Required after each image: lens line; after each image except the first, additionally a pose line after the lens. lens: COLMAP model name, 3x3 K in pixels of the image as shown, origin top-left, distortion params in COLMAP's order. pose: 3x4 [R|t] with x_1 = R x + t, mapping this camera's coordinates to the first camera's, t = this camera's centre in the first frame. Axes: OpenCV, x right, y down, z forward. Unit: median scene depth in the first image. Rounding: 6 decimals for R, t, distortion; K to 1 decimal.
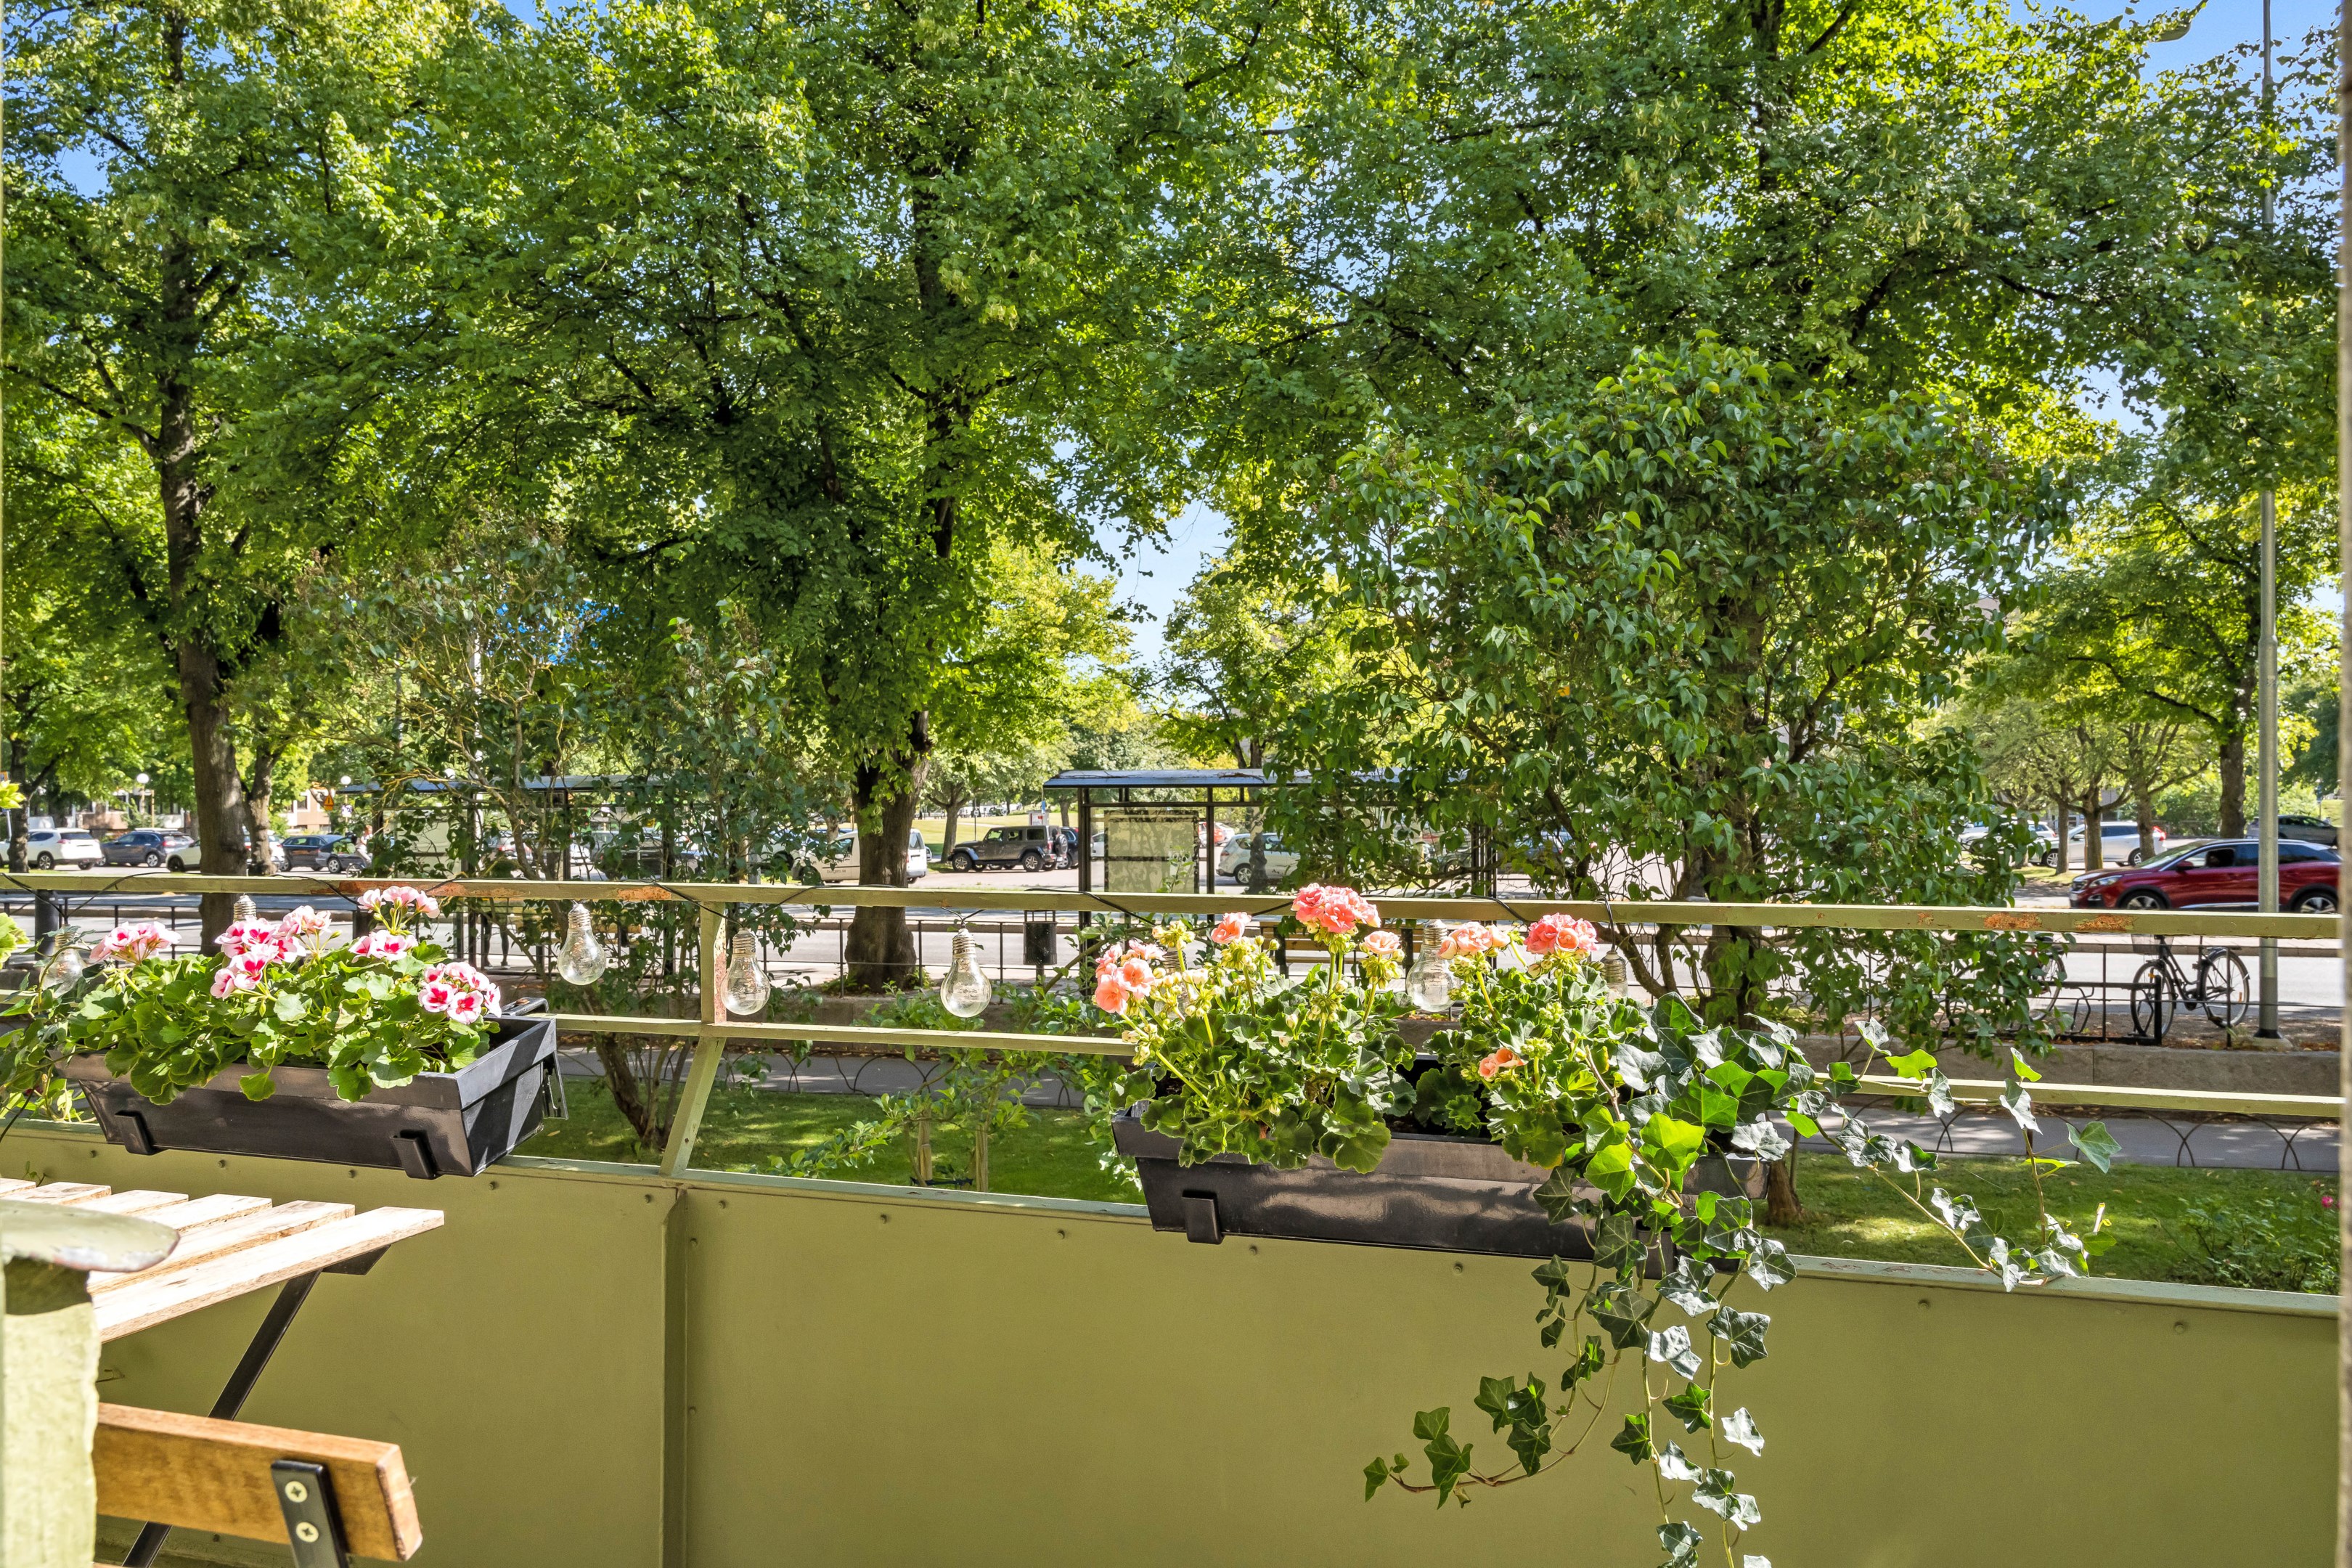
lens RADIAL K [[1566.8, 0, 1181.9], [0, 1566.8, 800.5], [0, 0, 1]] dist [-0.005895, 0.002144]
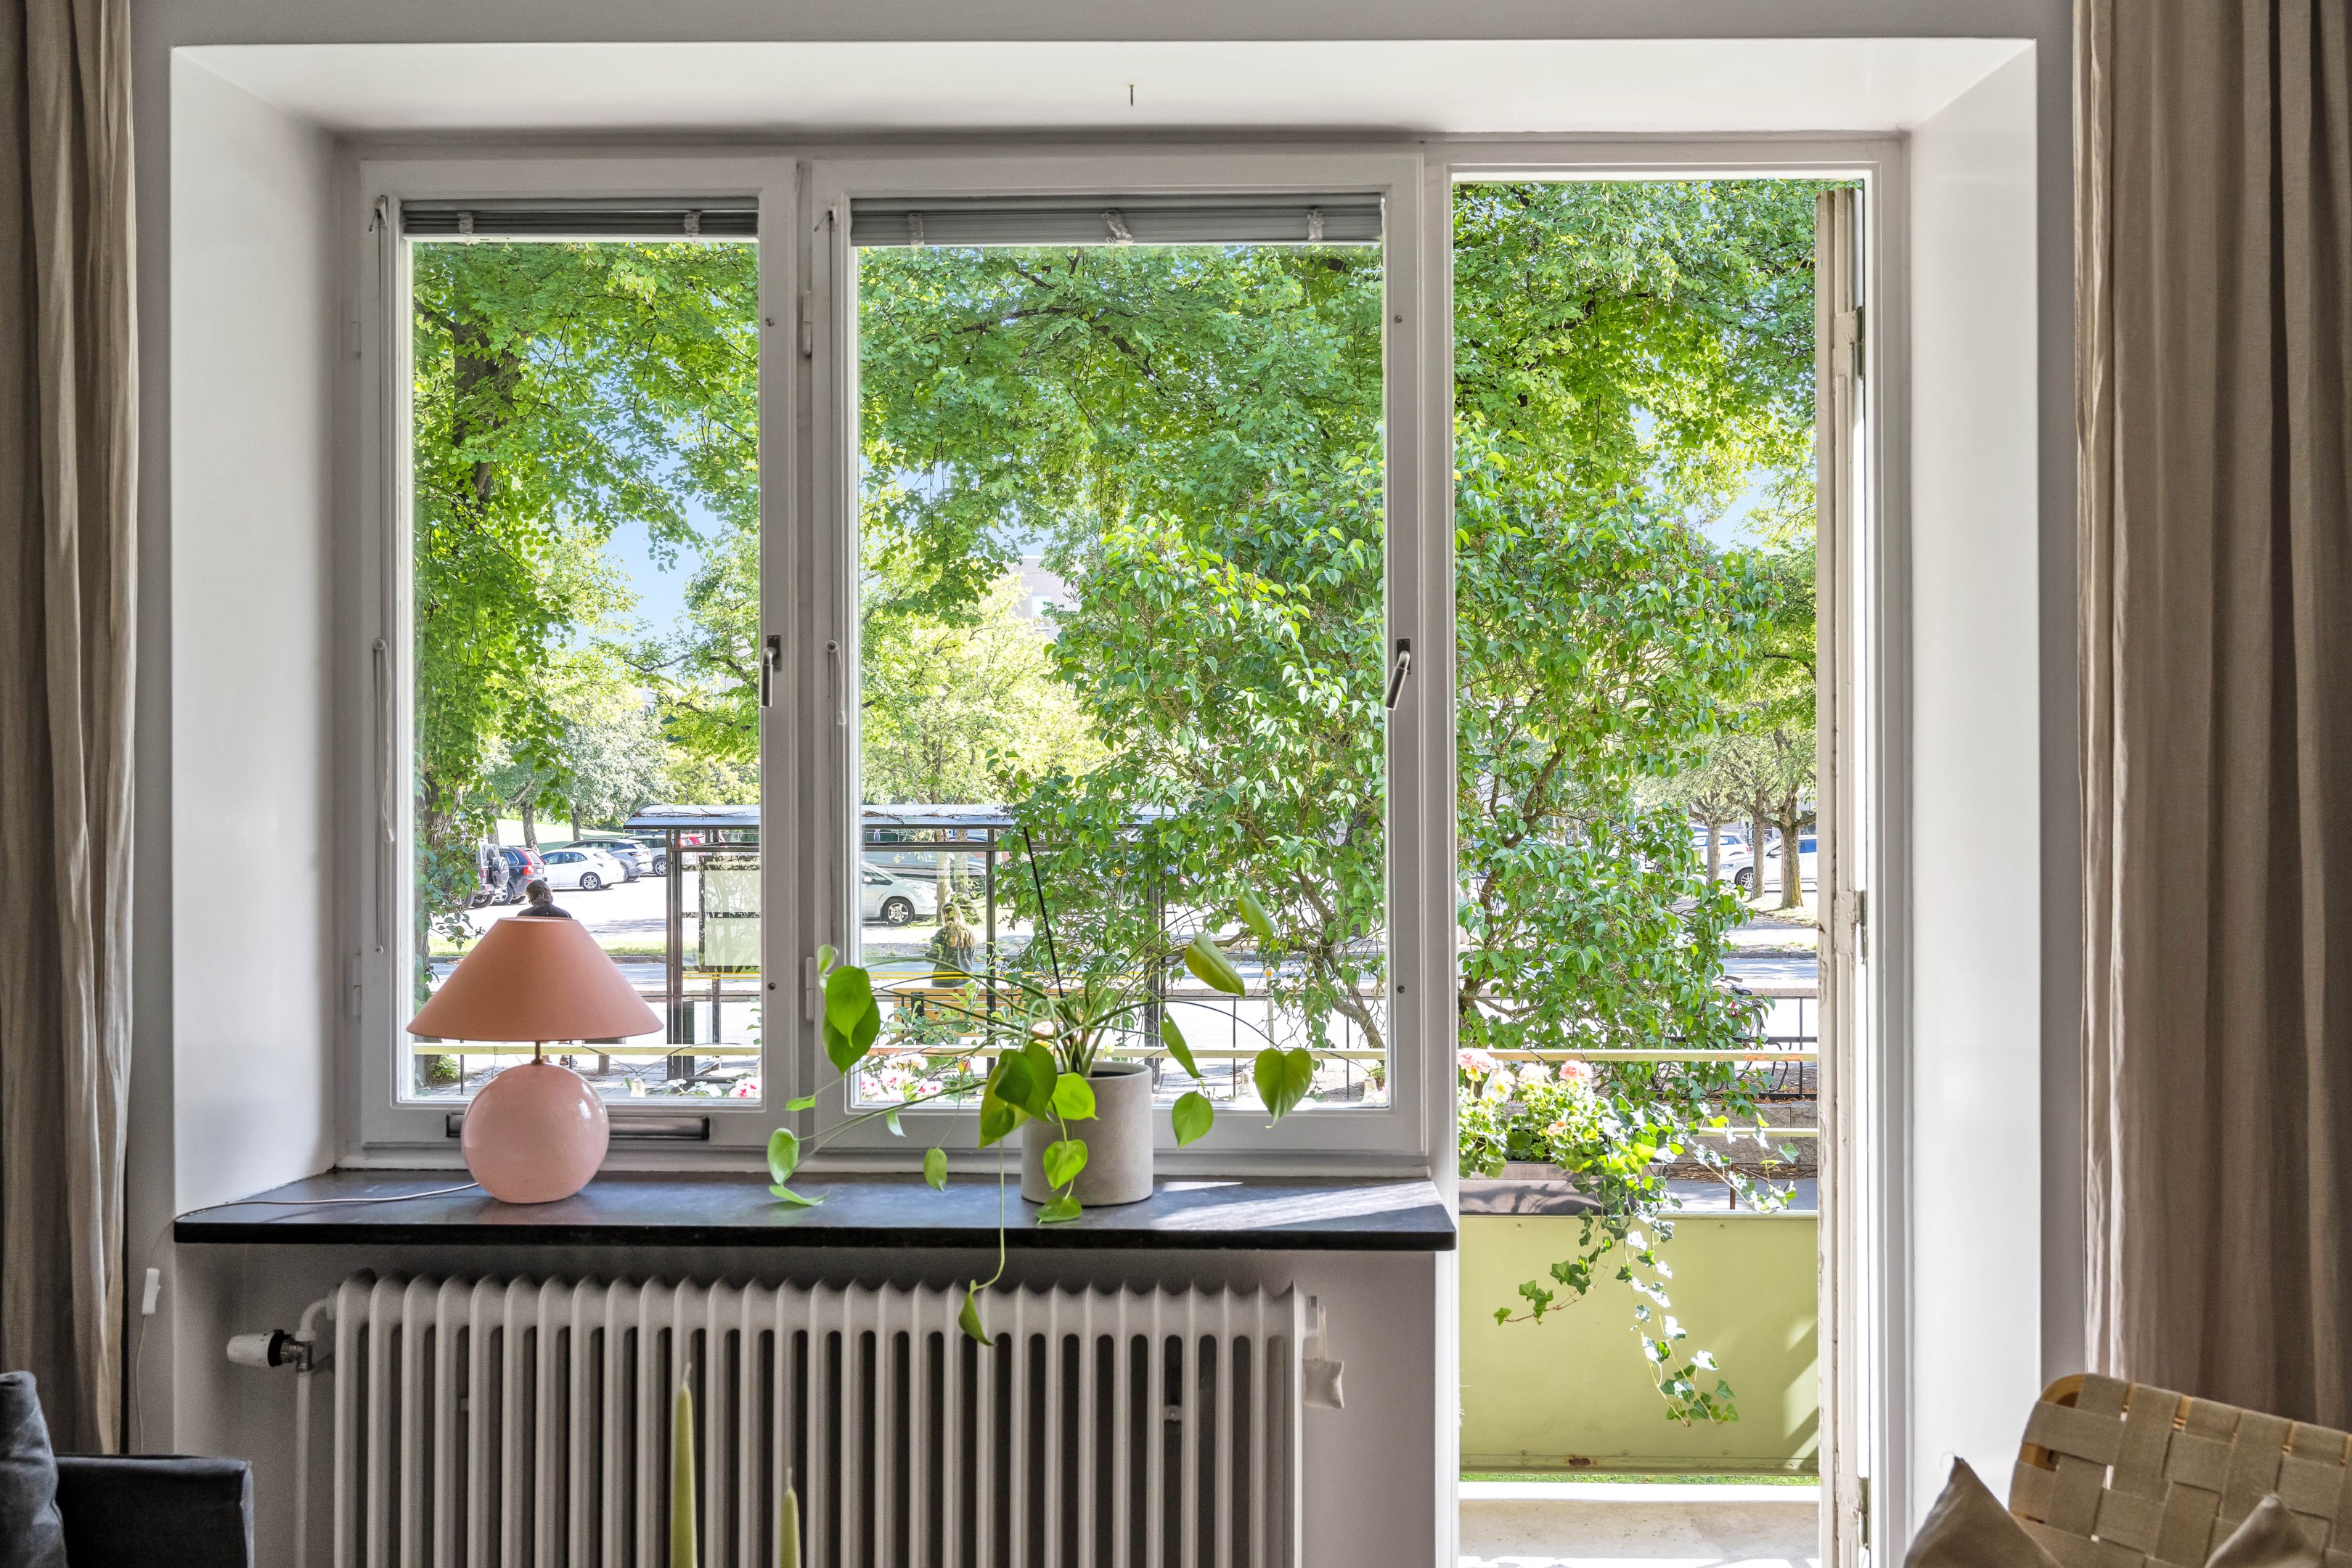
lens RADIAL K [[2169.4, 0, 1171.5], [0, 2169.4, 780.2], [0, 0, 1]] dist [-0.020687, 0.000000]
pose [[0.969129, 0.002878, 0.246539, -0.198622], [-0.001150, 0.999974, -0.007152, -0.056100], [-0.246553, 0.006647, 0.969106, -0.341893]]
